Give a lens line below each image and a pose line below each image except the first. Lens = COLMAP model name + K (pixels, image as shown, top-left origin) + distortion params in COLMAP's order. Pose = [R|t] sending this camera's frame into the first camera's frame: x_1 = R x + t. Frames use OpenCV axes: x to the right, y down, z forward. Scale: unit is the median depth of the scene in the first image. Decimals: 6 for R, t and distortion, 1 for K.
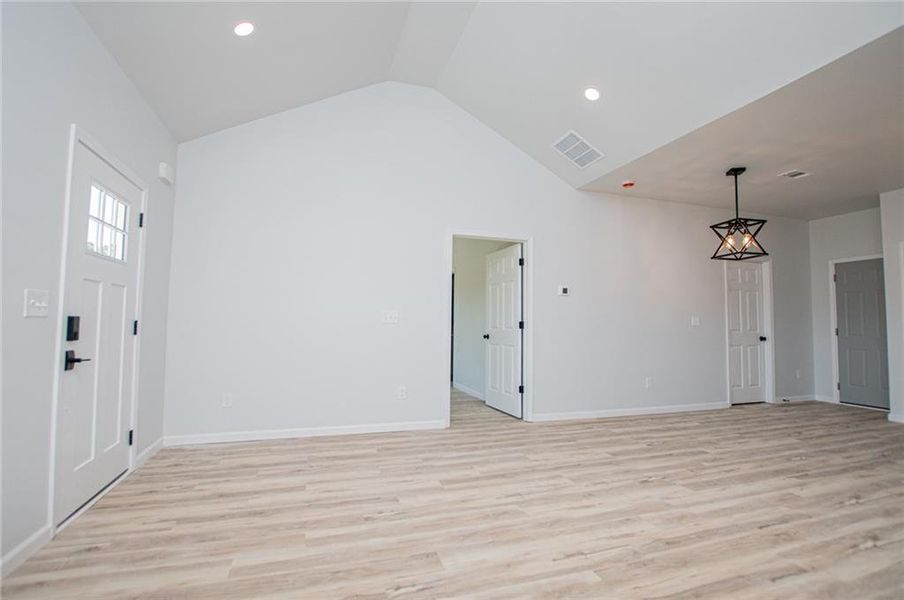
lens RADIAL K [[419.7, 0, 445.8], [0, 419.7, 300.7], [0, 0, 1]] dist [-0.028729, 0.001285]
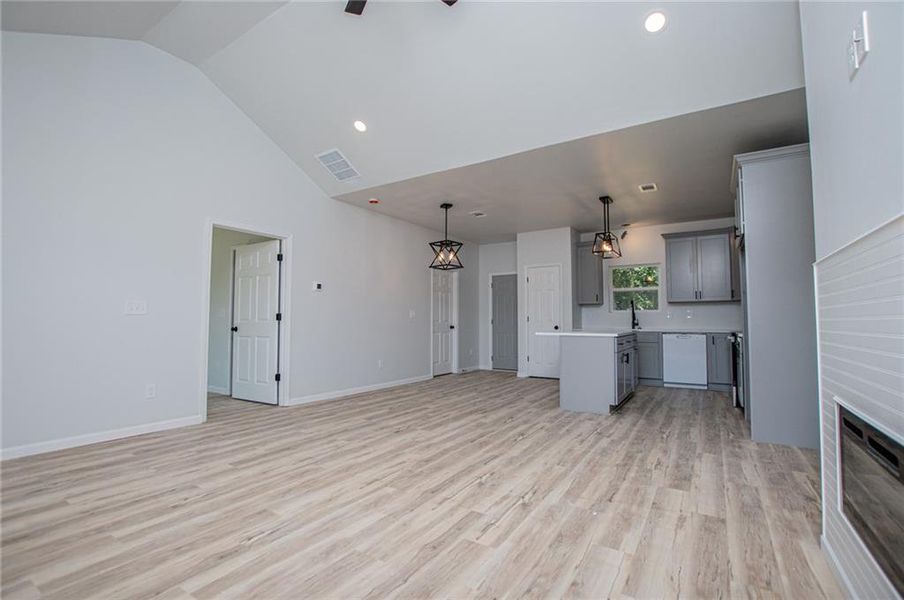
lens RADIAL K [[413.9, 0, 448.1], [0, 413.9, 300.6], [0, 0, 1]] dist [-0.027661, 0.000410]
pose [[0.774233, 0.021890, 0.632522, -0.226833], [-0.028014, 0.999607, -0.000304, 0.007894], [-0.632280, -0.017484, 0.774542, -0.119005]]
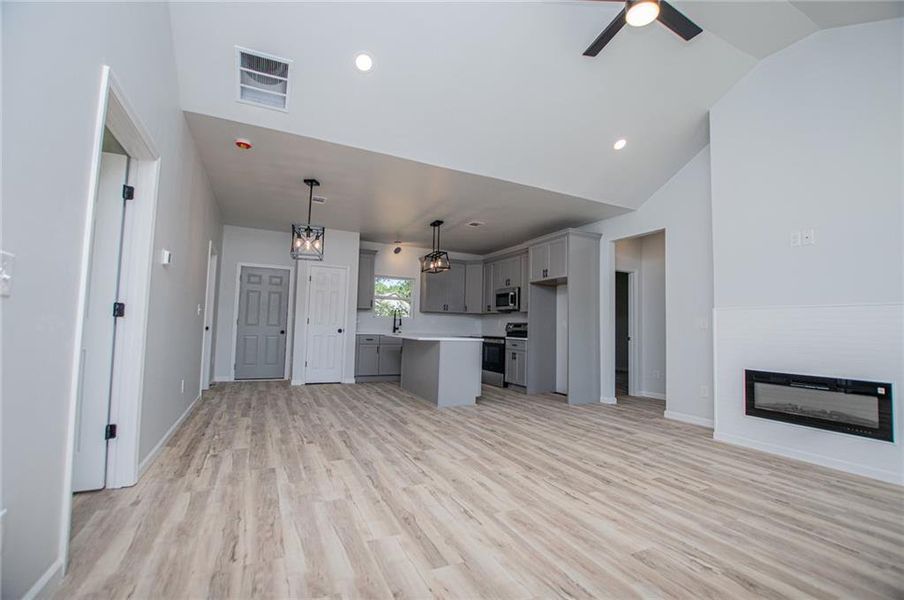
lens RADIAL K [[398.6, 0, 458.3], [0, 398.6, 302.3], [0, 0, 1]] dist [-0.032930, 0.003911]
pose [[-0.152066, 0.047996, 0.987204, -0.567710], [-0.084983, 0.994486, -0.061441, 0.064779], [-0.984710, -0.093239, -0.147149, 0.999448]]
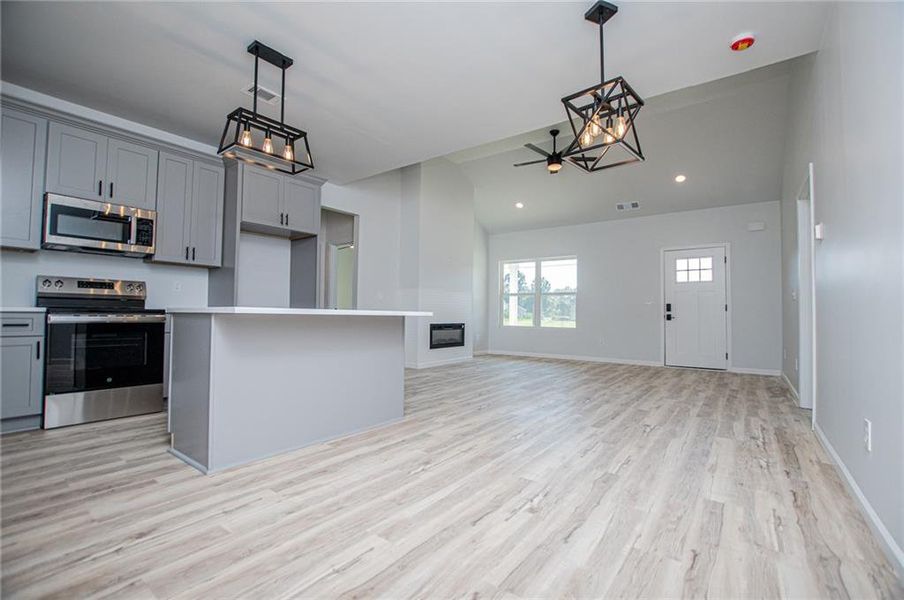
lens RADIAL K [[398.6, 0, 458.3], [0, 398.6, 302.3], [0, 0, 1]] dist [-0.032930, 0.003911]
pose [[-0.808952, -0.036873, -0.586718, 1.593231], [0.012681, 0.996704, -0.080123, 0.177571], [0.587738, -0.072256, -0.805818, 1.762040]]
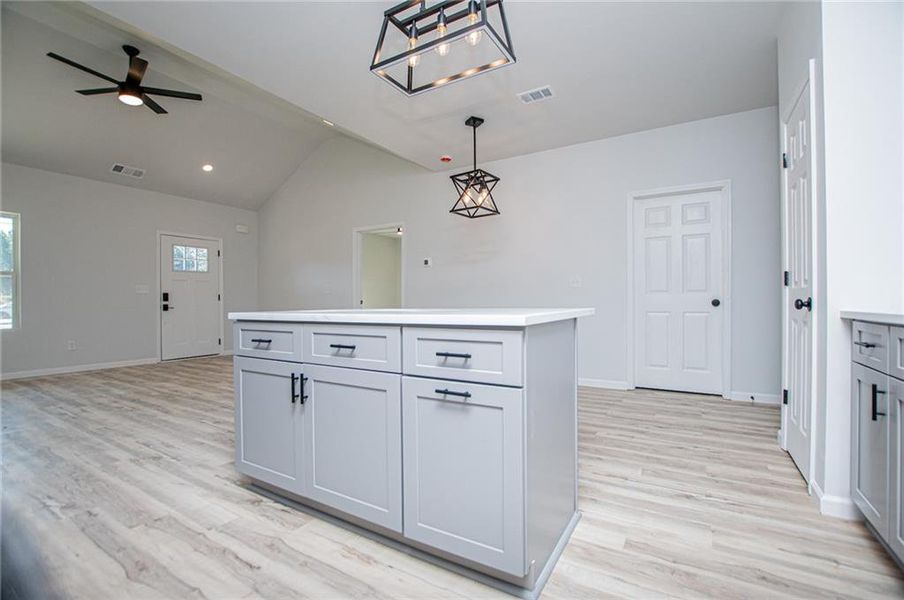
lens RADIAL K [[398.6, 0, 458.3], [0, 398.6, 302.3], [0, 0, 1]] dist [-0.032930, 0.003911]
pose [[0.661692, -0.012168, -0.749677, 1.837797], [0.053822, 0.998060, 0.031306, 0.090584], [0.747841, -0.061064, 0.661063, 0.482177]]
